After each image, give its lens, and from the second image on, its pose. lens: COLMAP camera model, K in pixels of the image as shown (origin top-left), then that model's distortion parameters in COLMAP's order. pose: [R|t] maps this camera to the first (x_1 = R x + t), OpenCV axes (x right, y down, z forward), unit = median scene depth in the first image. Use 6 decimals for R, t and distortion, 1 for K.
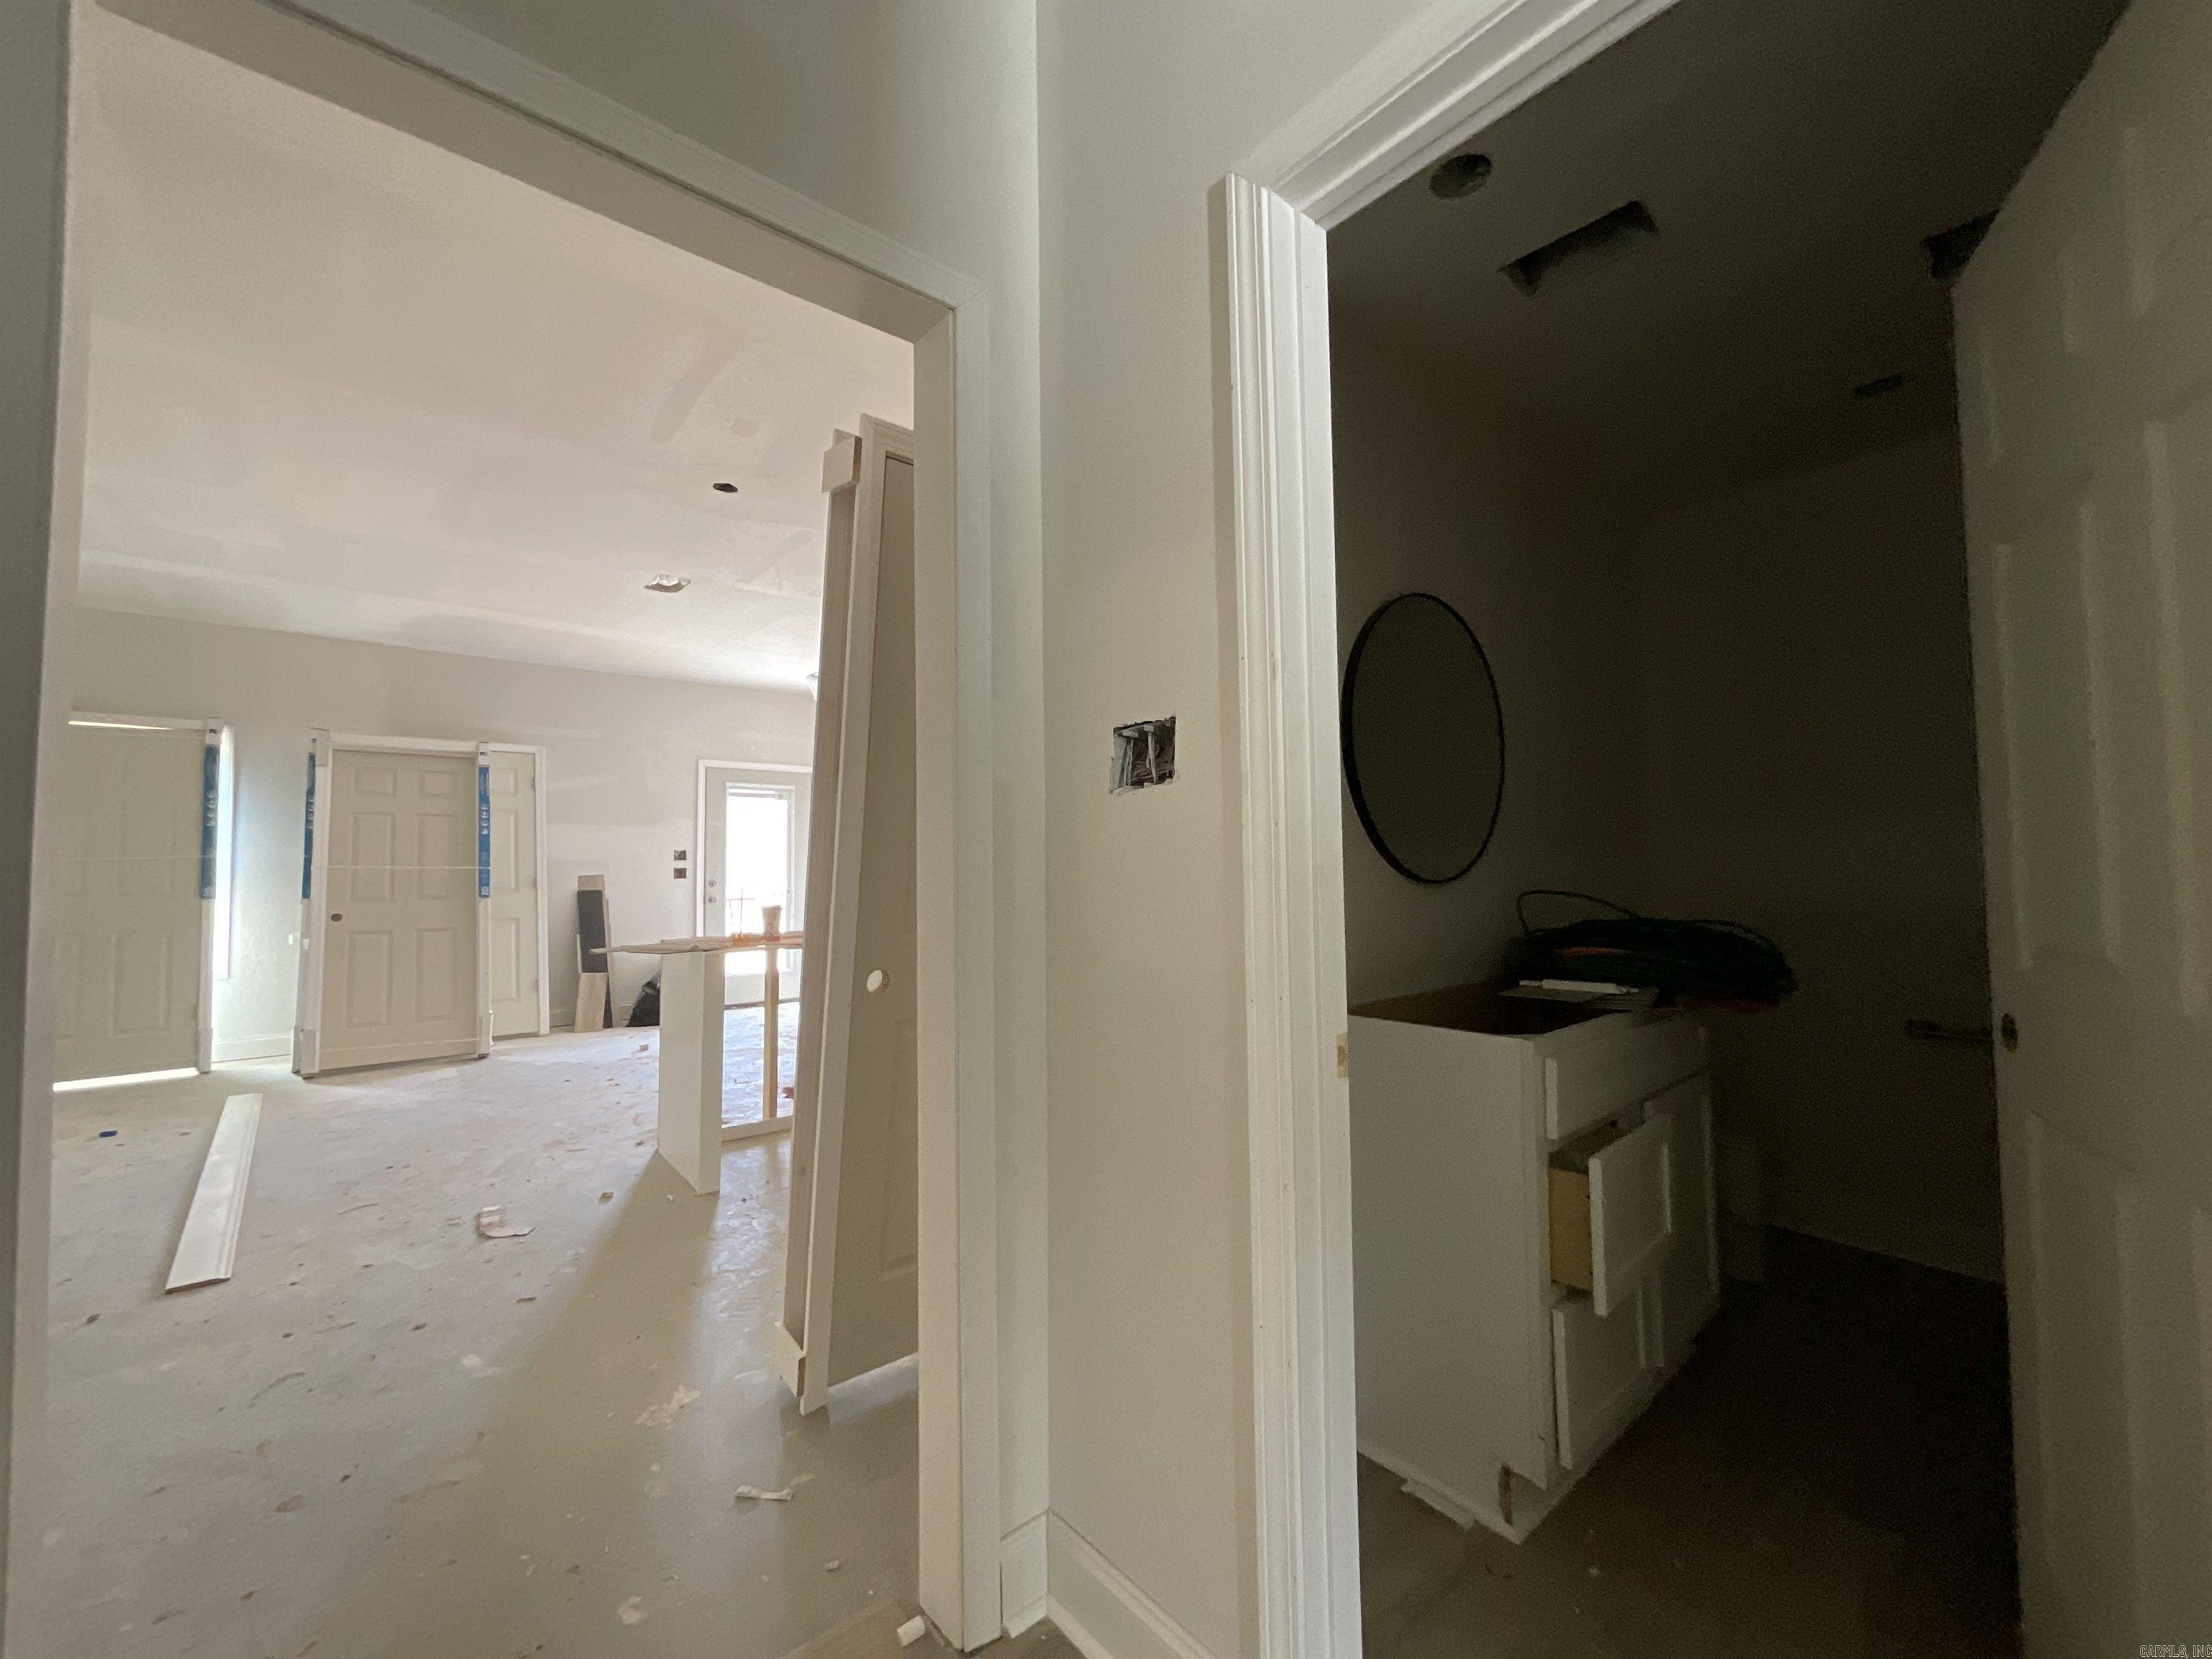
lens RADIAL K [[888.3, 0, 1125.5], [0, 888.3, 837.7], [0, 0, 1]] dist [-0.002038, 0.000309]
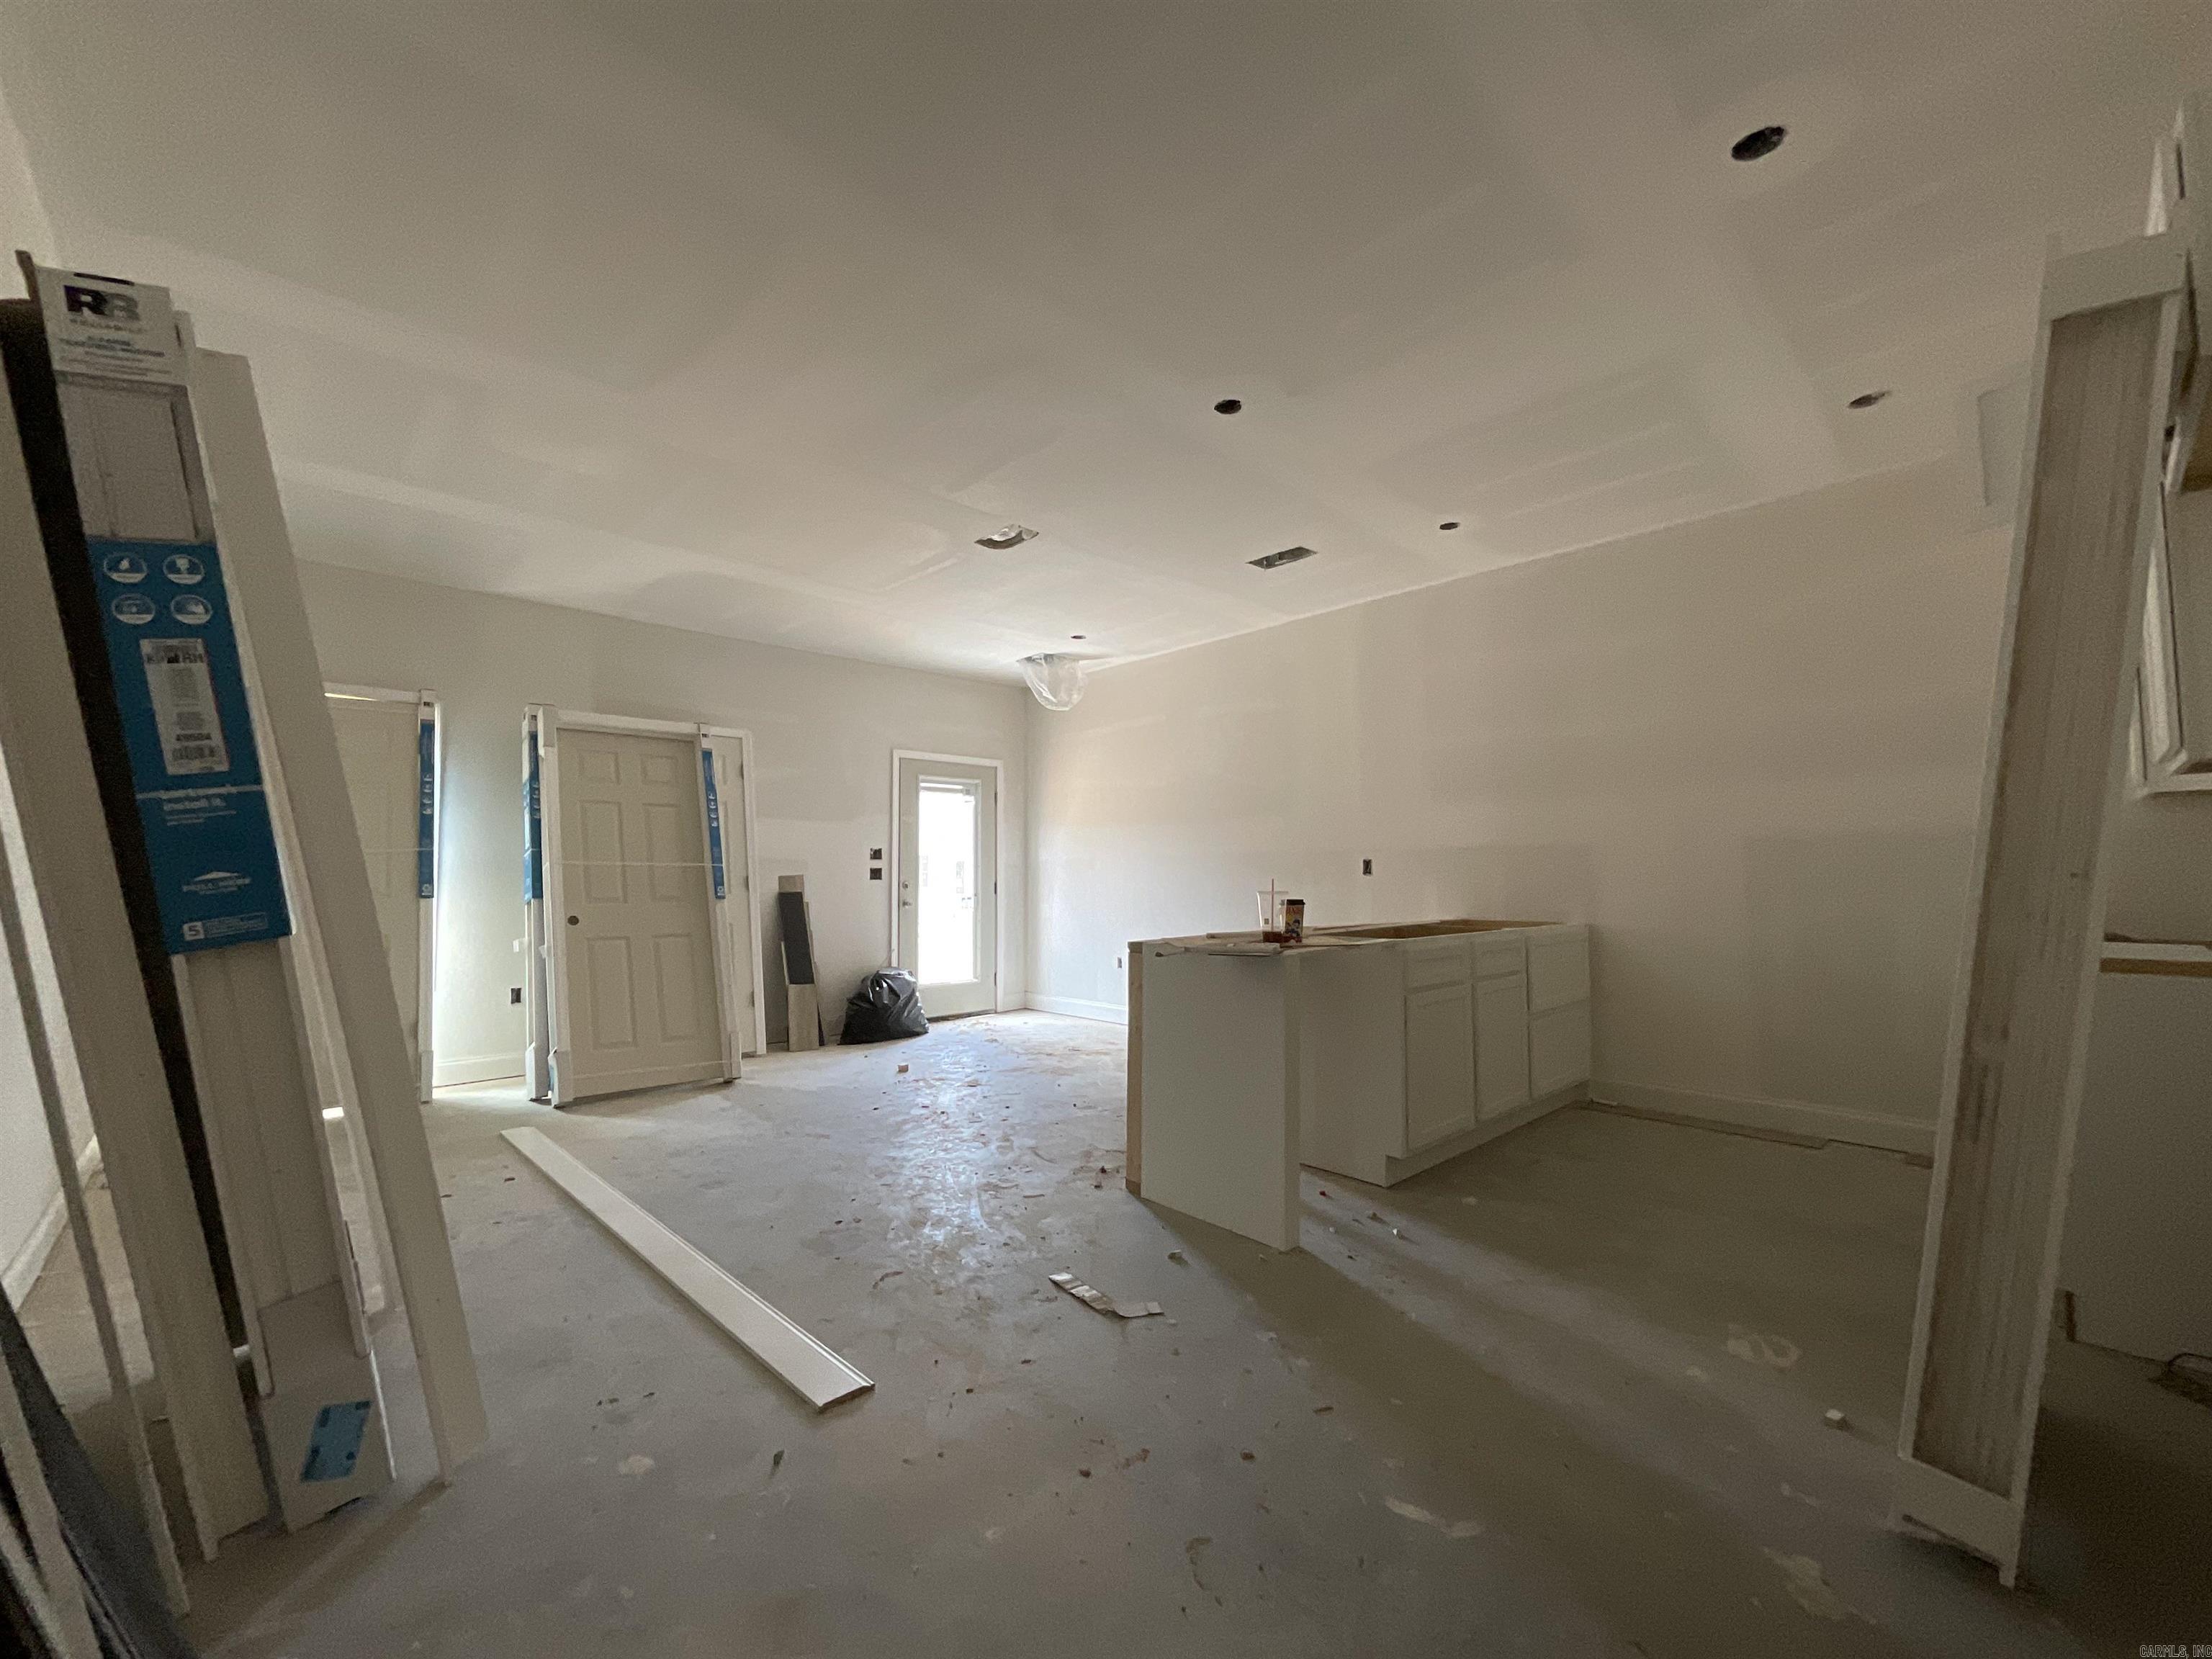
lens RADIAL K [[888.3, 0, 1096.6], [0, 888.3, 829.1], [0, 0, 1]] dist [-0.002038, 0.000309]
pose [[0.999109, 0.002953, 0.042108, -0.382822], [-0.001900, 0.999685, -0.025033, 0.020091], [-0.042169, 0.024931, 0.998799, 0.103635]]
